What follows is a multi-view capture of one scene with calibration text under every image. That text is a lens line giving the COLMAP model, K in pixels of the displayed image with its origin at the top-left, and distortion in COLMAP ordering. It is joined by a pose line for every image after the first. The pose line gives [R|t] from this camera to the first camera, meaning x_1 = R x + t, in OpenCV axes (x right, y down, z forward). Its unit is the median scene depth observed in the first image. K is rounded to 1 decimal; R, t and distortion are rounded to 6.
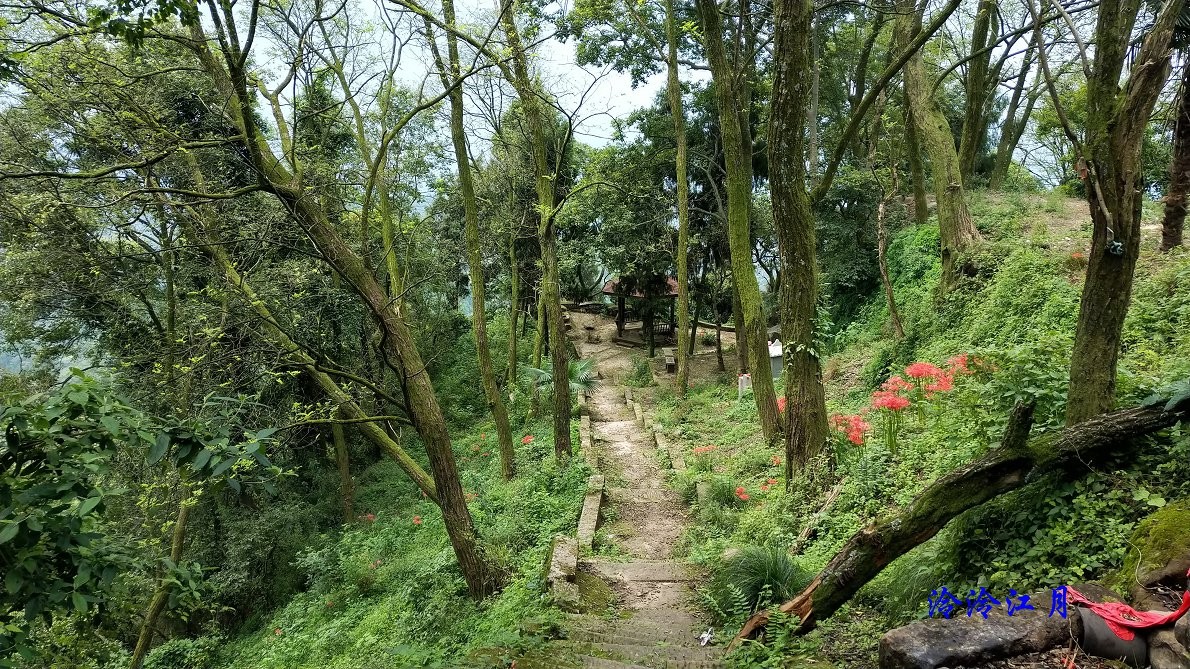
lens RADIAL K [[928.8, 0, 553.4], [0, 928.8, 330.8], [0, 0, 1]] dist [0.089675, -0.096904]
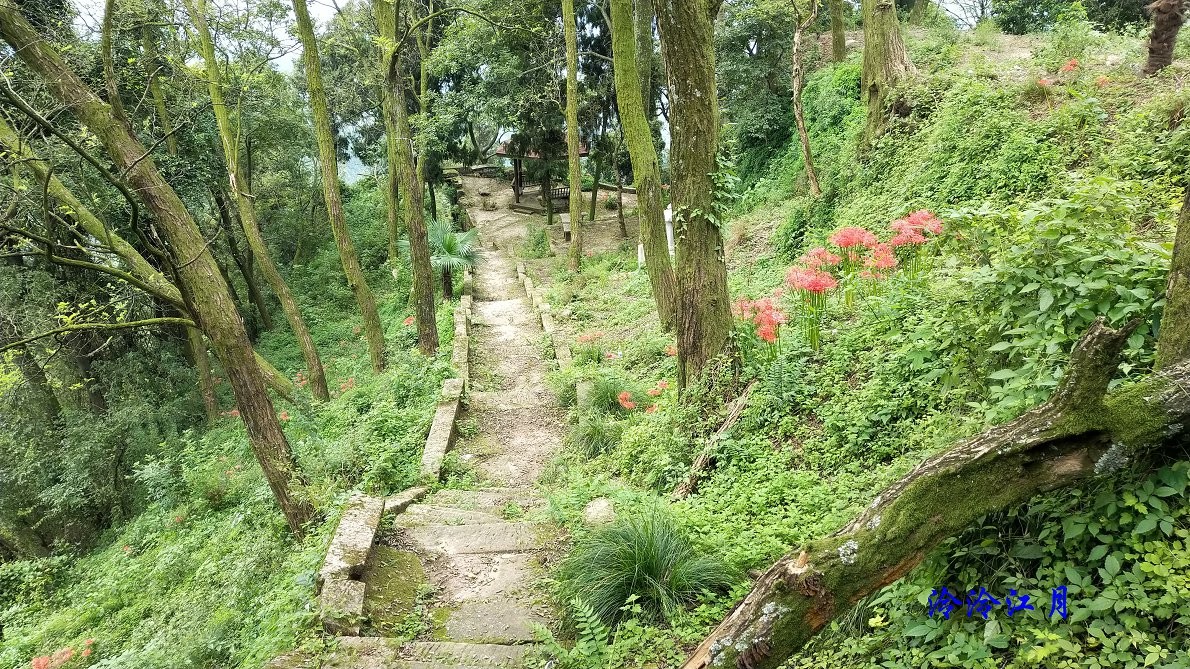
lens RADIAL K [[928.8, 0, 553.4], [0, 928.8, 330.8], [0, 0, 1]] dist [0.089675, -0.096904]
pose [[0.995254, -0.039968, 0.088726, 0.060038], [0.026890, 0.989215, 0.143978, 0.000507], [-0.093523, -0.140909, 0.985595, 0.195318]]
